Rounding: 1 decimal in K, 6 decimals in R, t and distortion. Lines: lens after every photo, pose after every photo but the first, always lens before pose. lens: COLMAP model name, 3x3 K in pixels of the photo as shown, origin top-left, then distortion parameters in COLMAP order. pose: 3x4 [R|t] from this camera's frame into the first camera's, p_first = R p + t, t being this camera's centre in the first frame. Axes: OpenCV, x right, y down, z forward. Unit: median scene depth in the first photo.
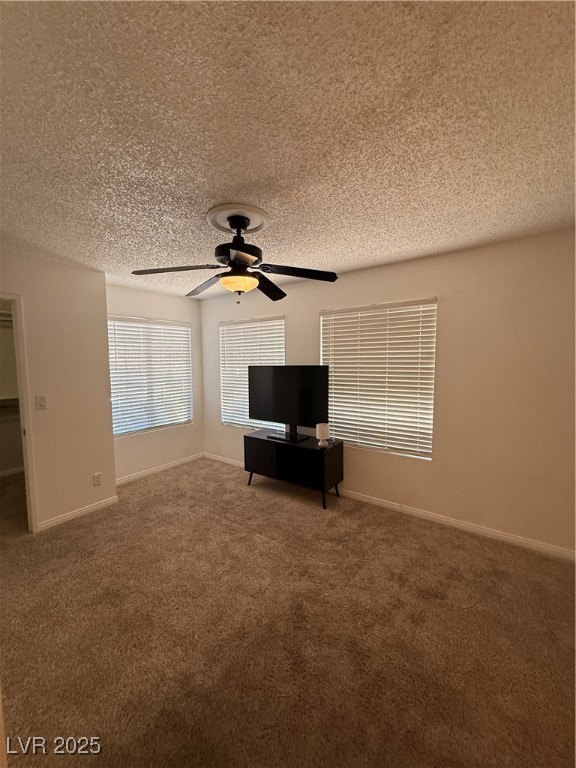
lens RADIAL K [[305.8, 0, 288.0], [0, 305.8, 382.7], [0, 0, 1]] dist [0.001260, 0.000325]
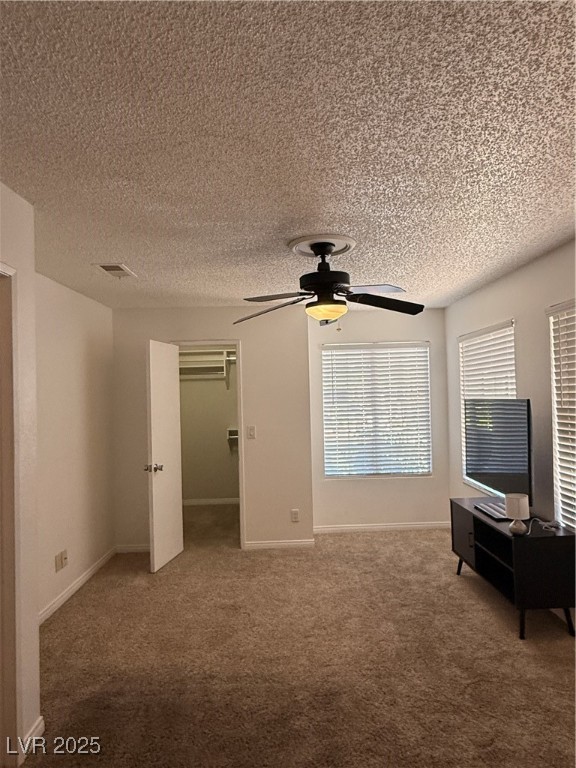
lens RADIAL K [[483.6, 0, 292.3], [0, 483.6, 383.6], [0, 0, 1]] dist [-0.001400, 0.002097]
pose [[0.602521, -0.025349, -0.797700, 0.643954], [-0.036934, 0.997539, -0.059597, -0.012764], [0.797248, 0.065371, 0.600102, 0.044020]]
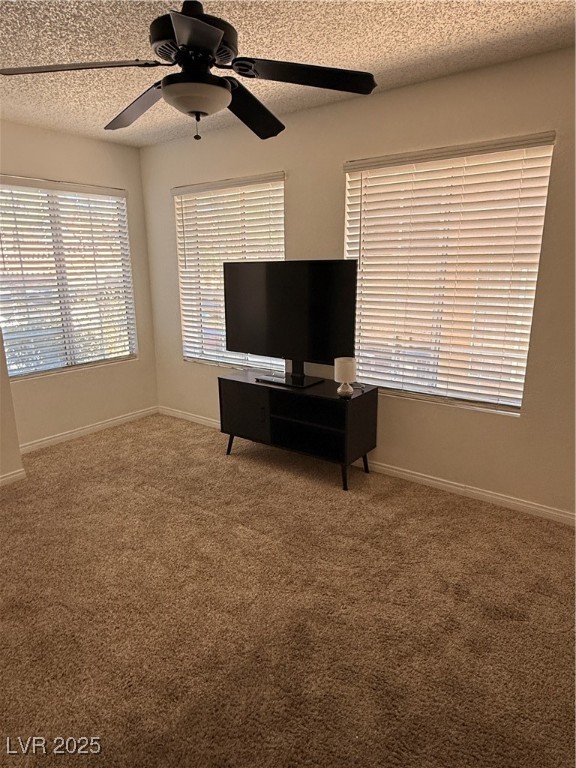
lens RADIAL K [[483.6, 0, 286.3], [0, 483.6, 385.8], [0, 0, 1]] dist [-0.001400, 0.002097]
pose [[0.999837, 0.004703, -0.017415, 0.013543], [-0.001639, 0.985114, 0.171893, 0.024404], [0.017964, -0.171836, 0.984962, 0.039611]]
